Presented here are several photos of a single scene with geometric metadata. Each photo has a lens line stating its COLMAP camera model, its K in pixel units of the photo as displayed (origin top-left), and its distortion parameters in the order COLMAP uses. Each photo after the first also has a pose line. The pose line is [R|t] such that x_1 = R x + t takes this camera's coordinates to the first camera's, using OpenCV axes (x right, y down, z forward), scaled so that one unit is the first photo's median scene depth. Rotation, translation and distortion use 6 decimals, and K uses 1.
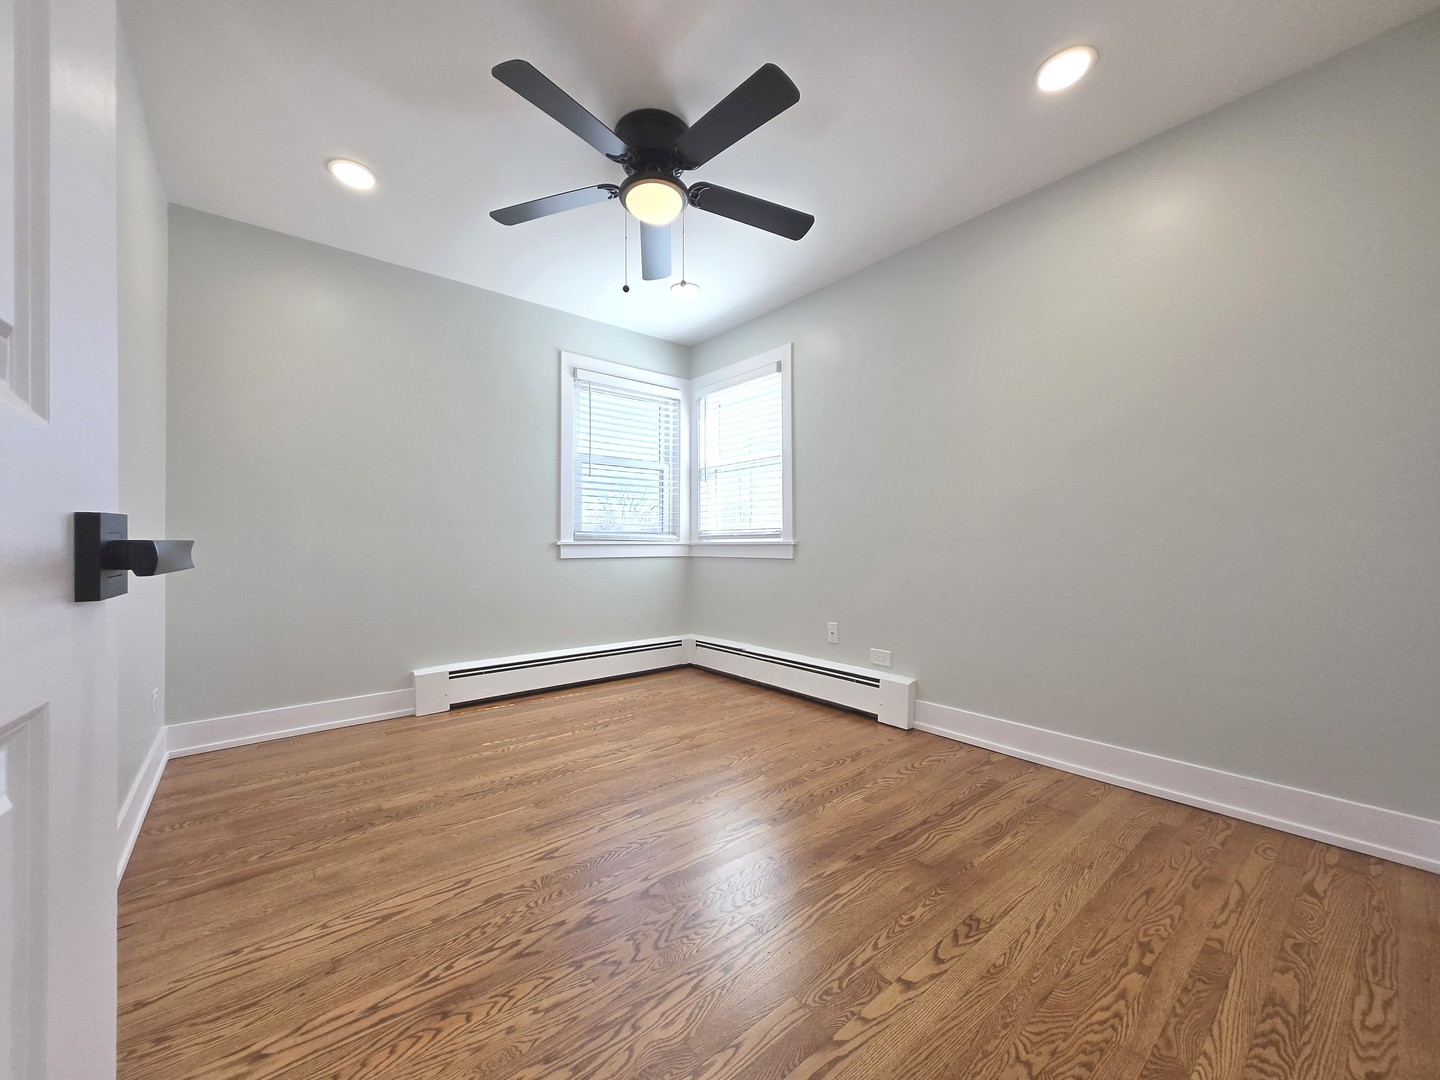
lens RADIAL K [[577.6, 0, 700.2], [0, 577.6, 541.1], [0, 0, 1]] dist [-0.000216, -0.000064]
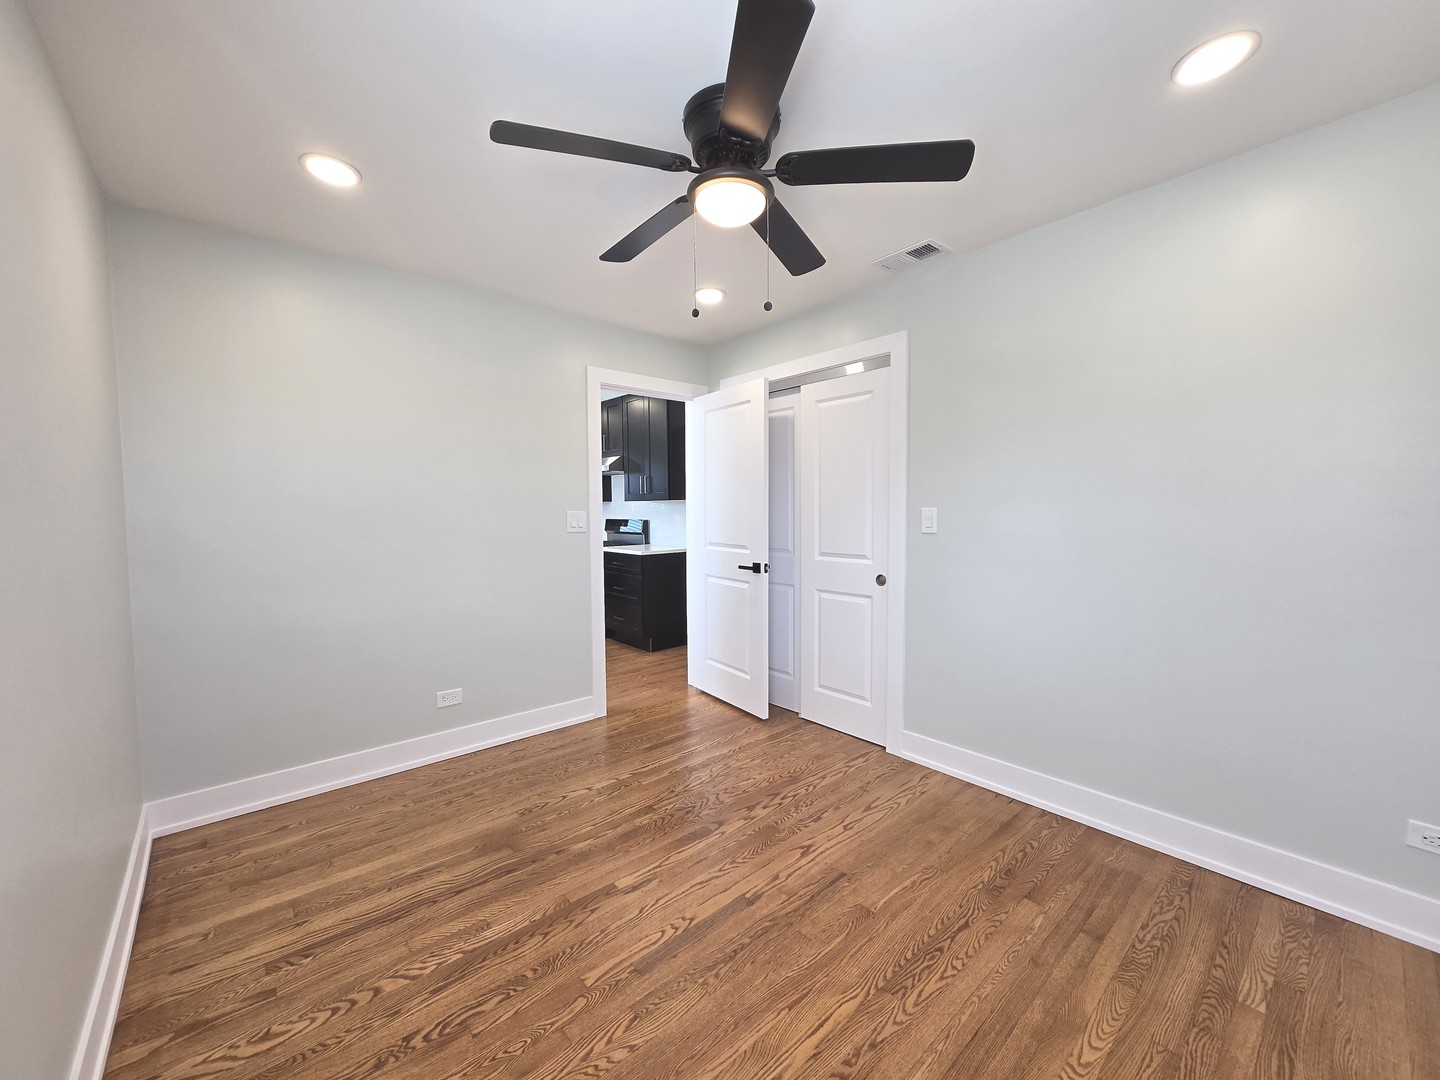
lens RADIAL K [[577.6, 0, 700.2], [0, 577.6, 541.1], [0, 0, 1]] dist [-0.000216, -0.000064]
pose [[-0.999731, 0.011300, -0.020258, -0.016880], [0.010247, 0.998629, 0.051342, -0.183550], [0.020810, 0.051121, -0.998476, 2.156177]]
